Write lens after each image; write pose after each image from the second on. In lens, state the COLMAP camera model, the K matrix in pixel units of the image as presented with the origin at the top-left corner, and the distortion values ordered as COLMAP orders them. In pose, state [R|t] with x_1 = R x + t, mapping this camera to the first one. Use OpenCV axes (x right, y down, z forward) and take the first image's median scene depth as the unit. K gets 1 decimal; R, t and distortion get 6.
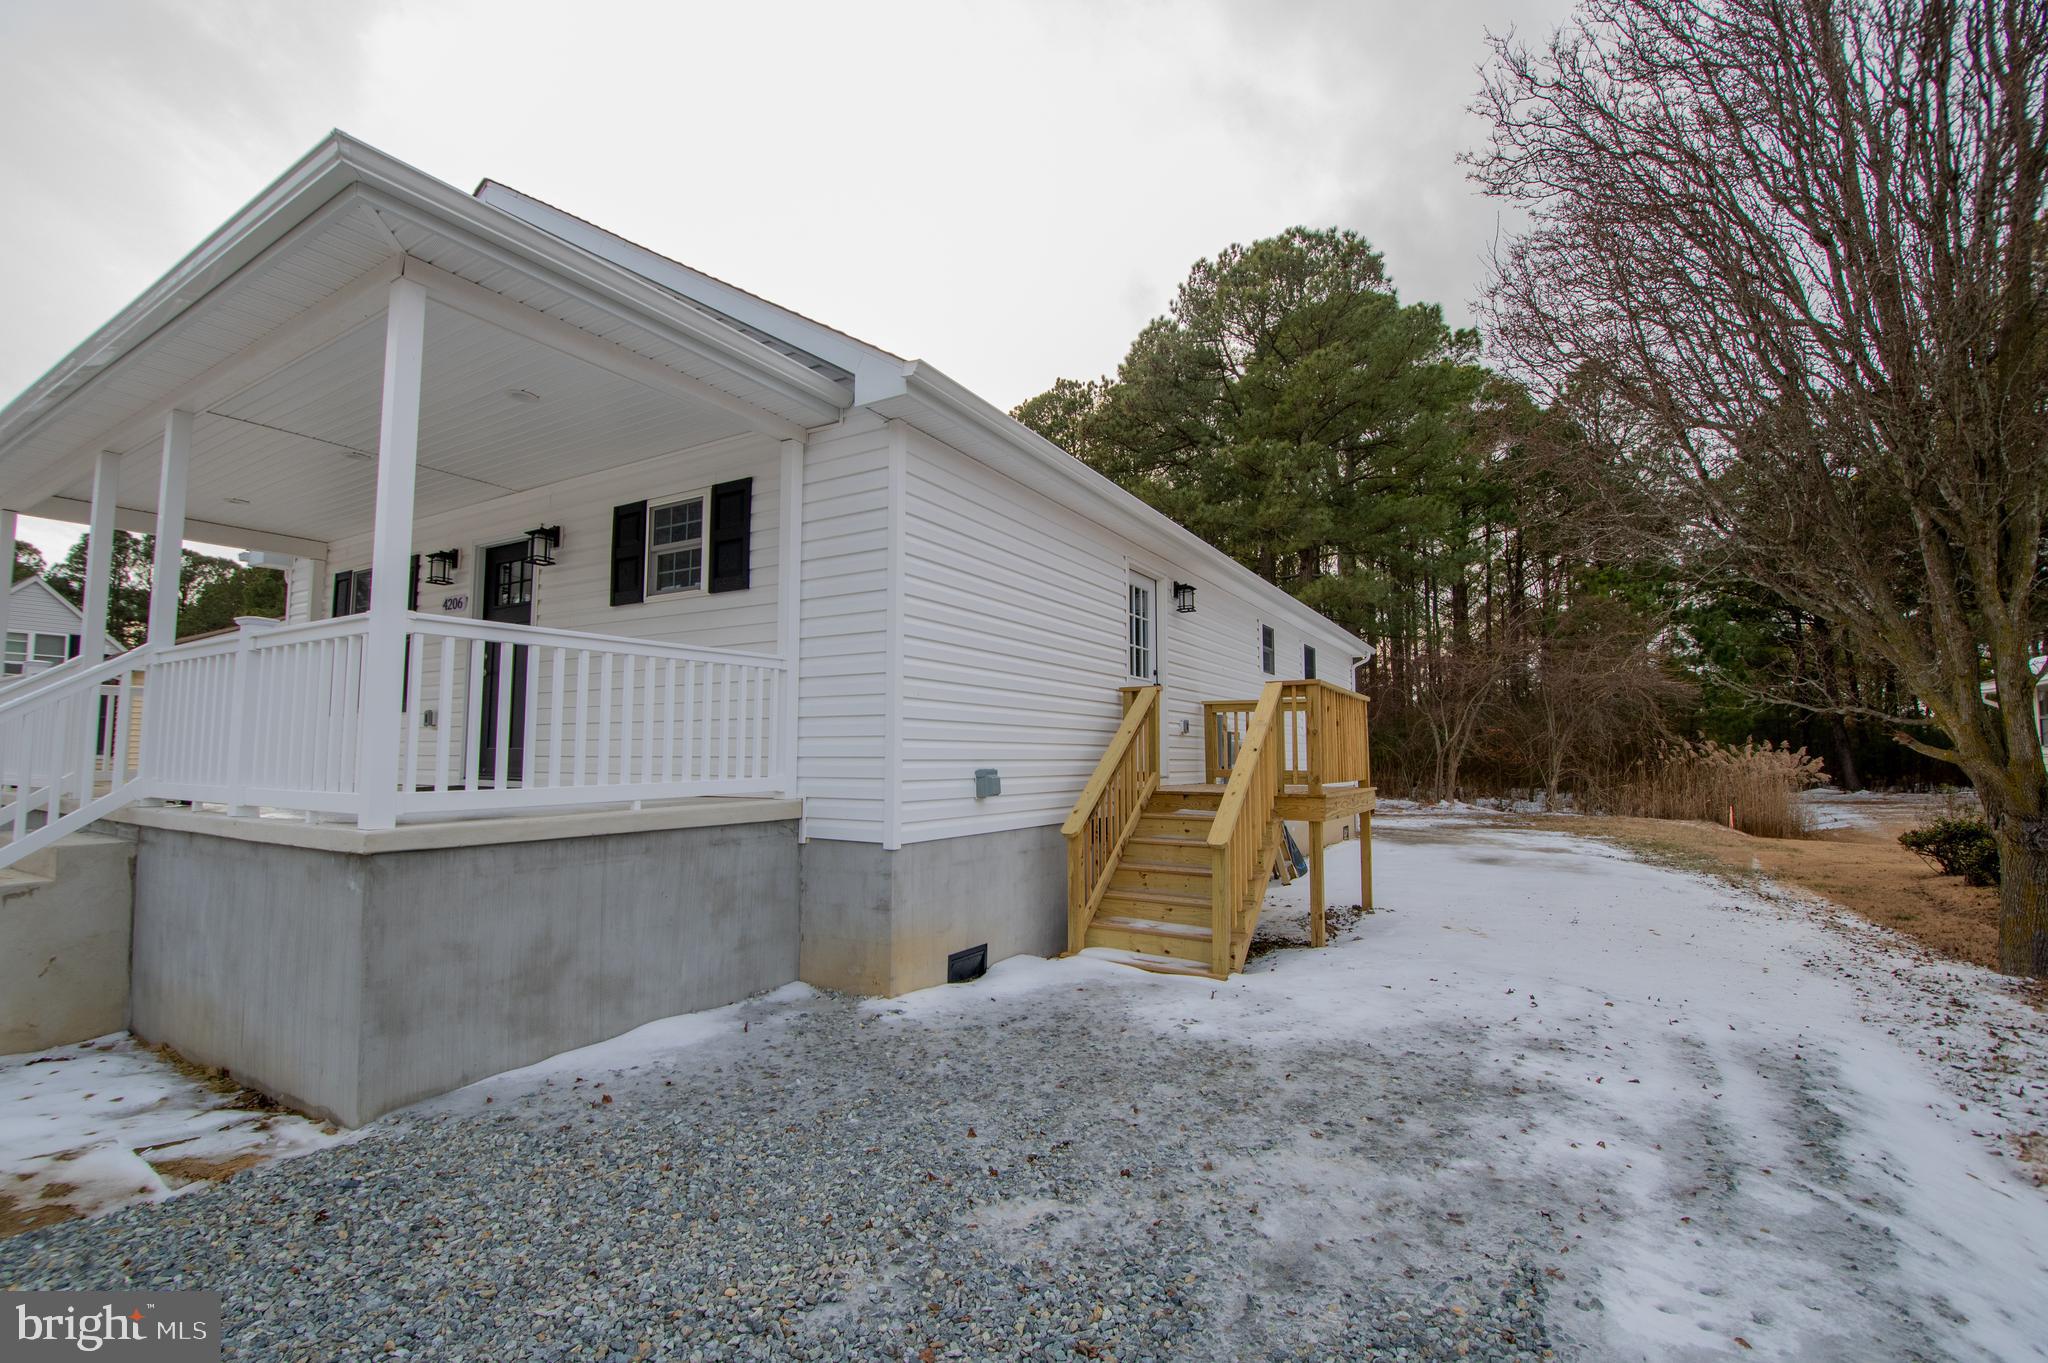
lens RADIAL K [[885.0, 0, 1013.9], [0, 885.0, 688.7], [0, 0, 1]] dist [-0.000021, -0.013249]
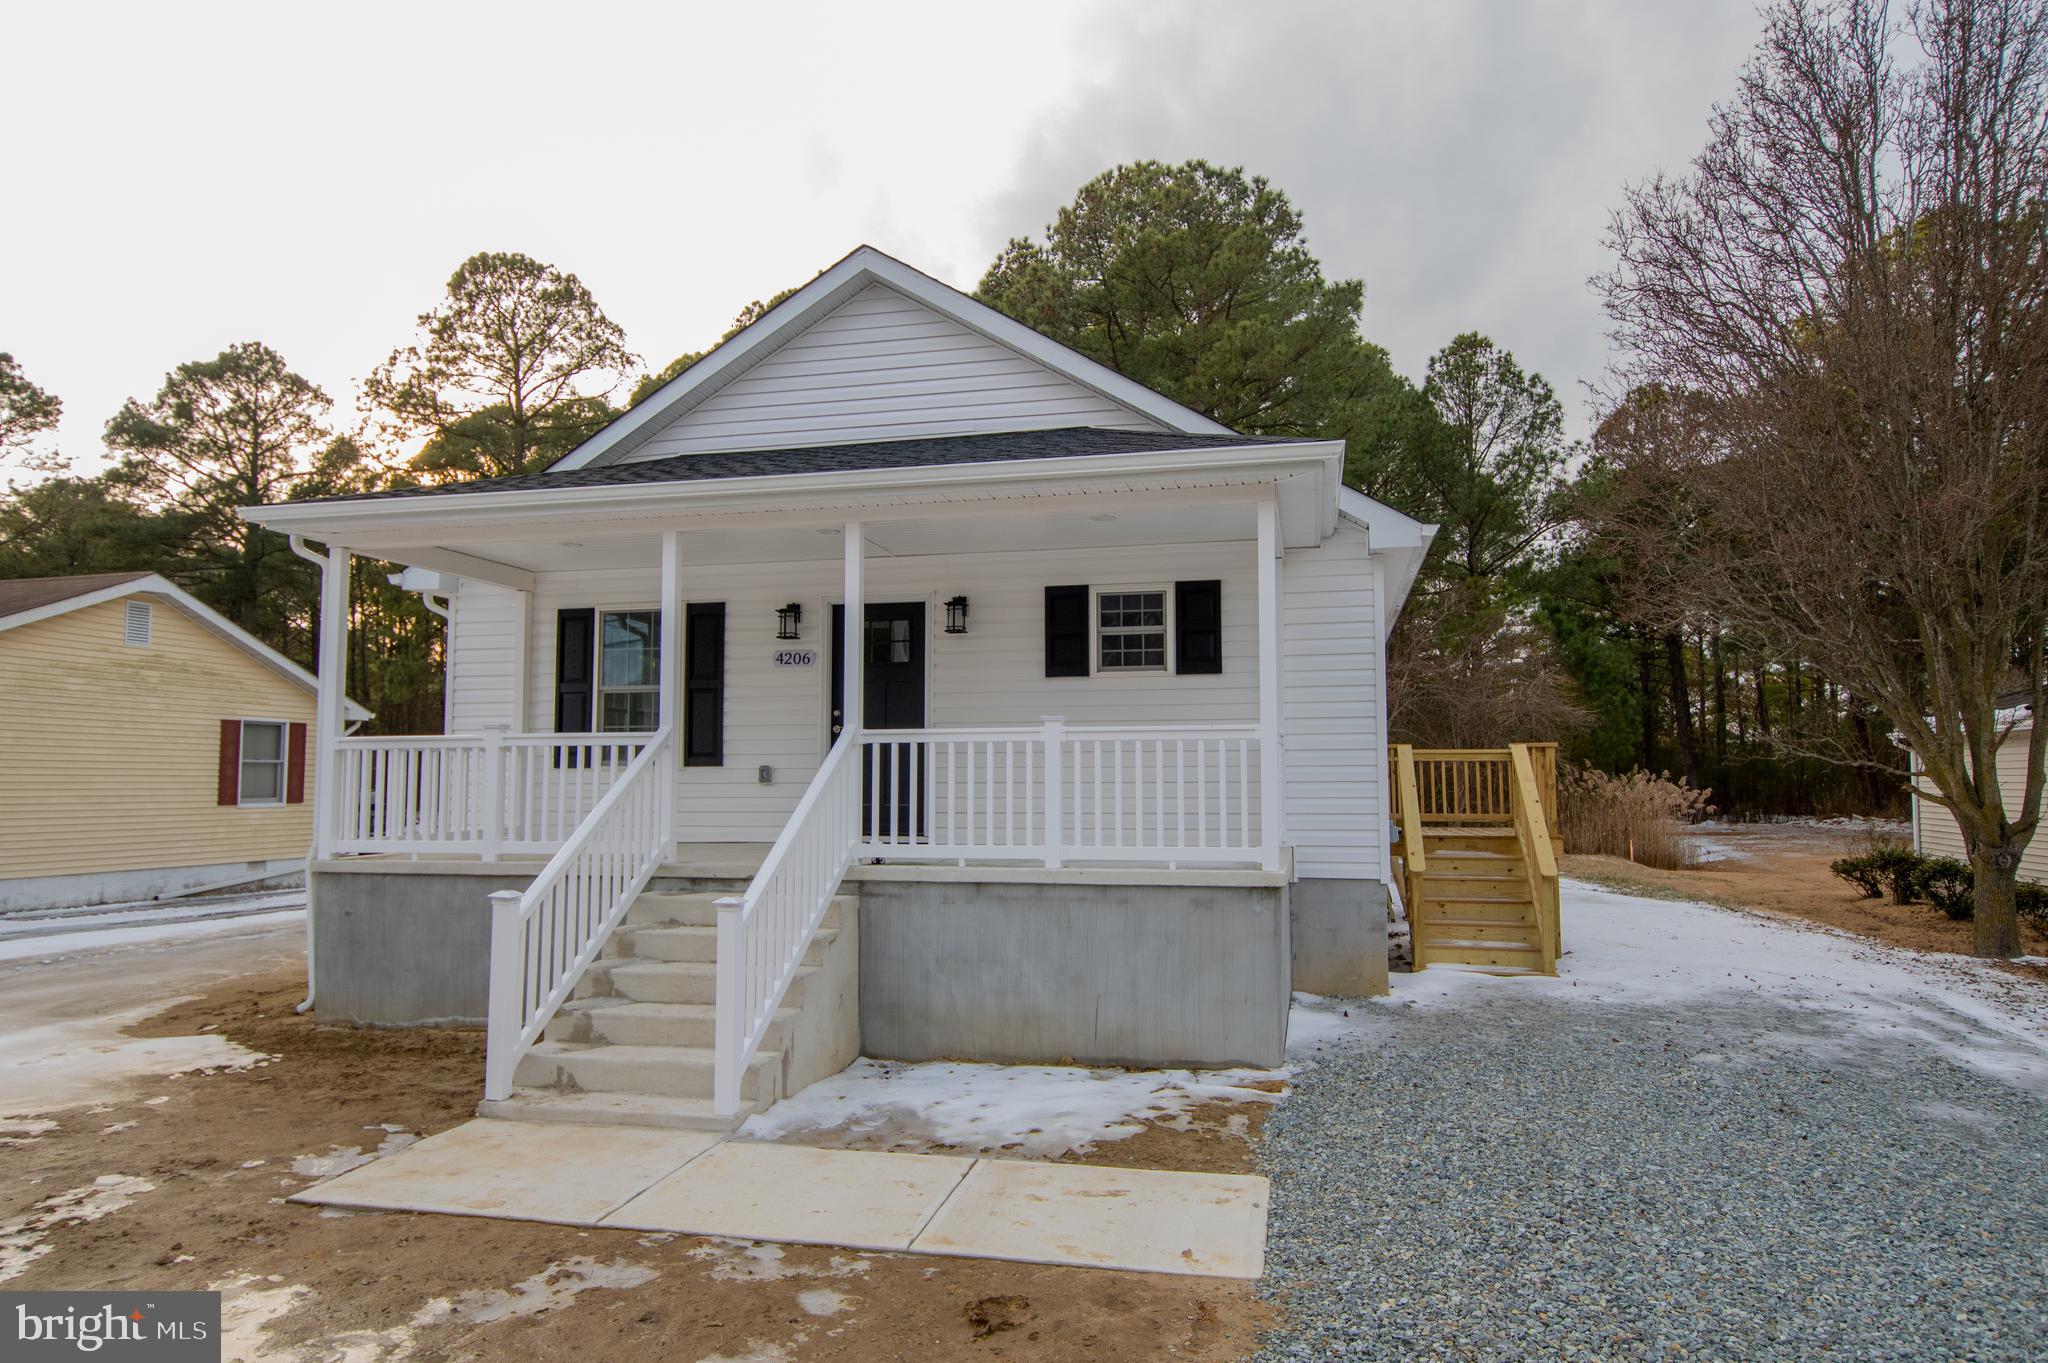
lens RADIAL K [[1265.9, 0, 1024.0], [0, 1265.9, 681.5], [0, 0, 1]] dist [0.019445, -0.000354]
pose [[0.952598, 0.017662, 0.303720, -0.635187], [-0.016498, 0.999843, -0.006399, -0.050999], [-0.303785, 0.001085, 0.952740, -0.329724]]
